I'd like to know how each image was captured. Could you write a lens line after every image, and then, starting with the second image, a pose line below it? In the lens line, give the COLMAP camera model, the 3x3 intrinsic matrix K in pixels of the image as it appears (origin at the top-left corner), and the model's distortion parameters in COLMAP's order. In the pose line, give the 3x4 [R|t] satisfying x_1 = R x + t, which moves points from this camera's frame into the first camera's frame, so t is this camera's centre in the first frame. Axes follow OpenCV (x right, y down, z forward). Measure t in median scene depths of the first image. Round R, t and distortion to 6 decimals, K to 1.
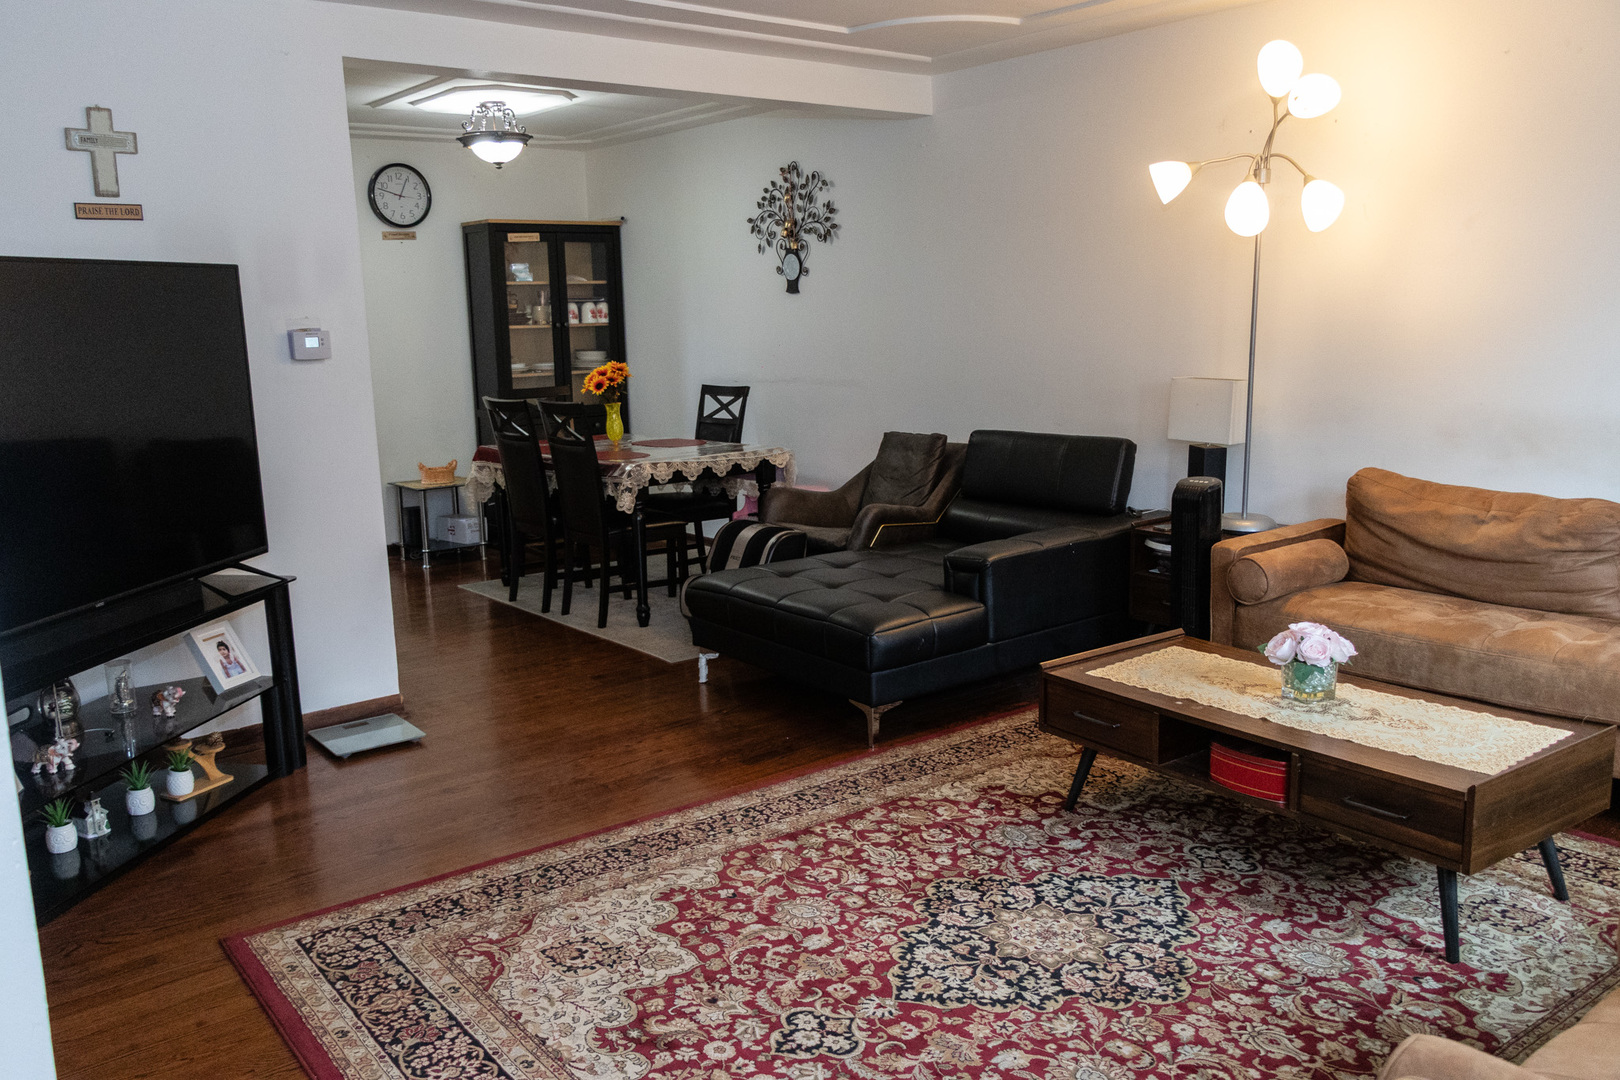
lens RADIAL K [[1294.1, 0, 804.8], [0, 1294.1, 545.3], [0, 0, 1]] dist [0.005199, 0.010034]
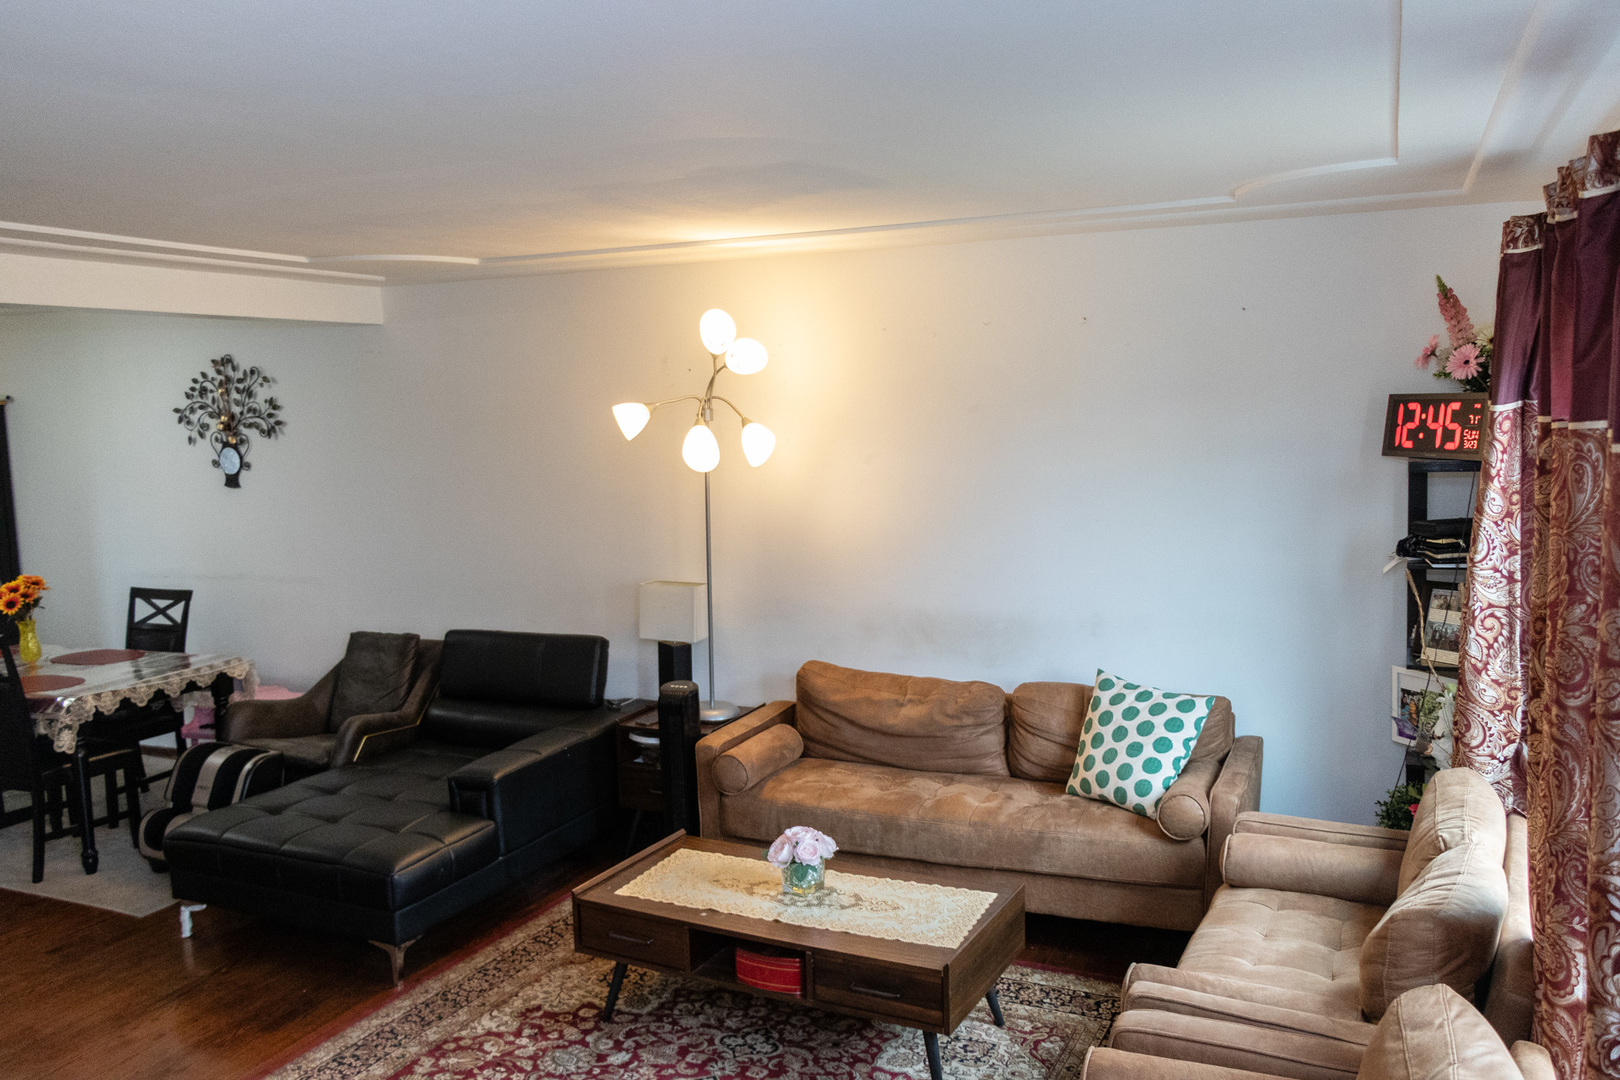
lens RADIAL K [[1294.1, 0, 795.4], [0, 1294.1, 541.8], [0, 0, 1]] dist [0.005199, 0.010034]
pose [[0.894923, -0.050707, 0.443331, -0.100168], [0.082386, 0.995218, -0.052477, -0.108241], [-0.438550, 0.083488, 0.894821, -0.067180]]
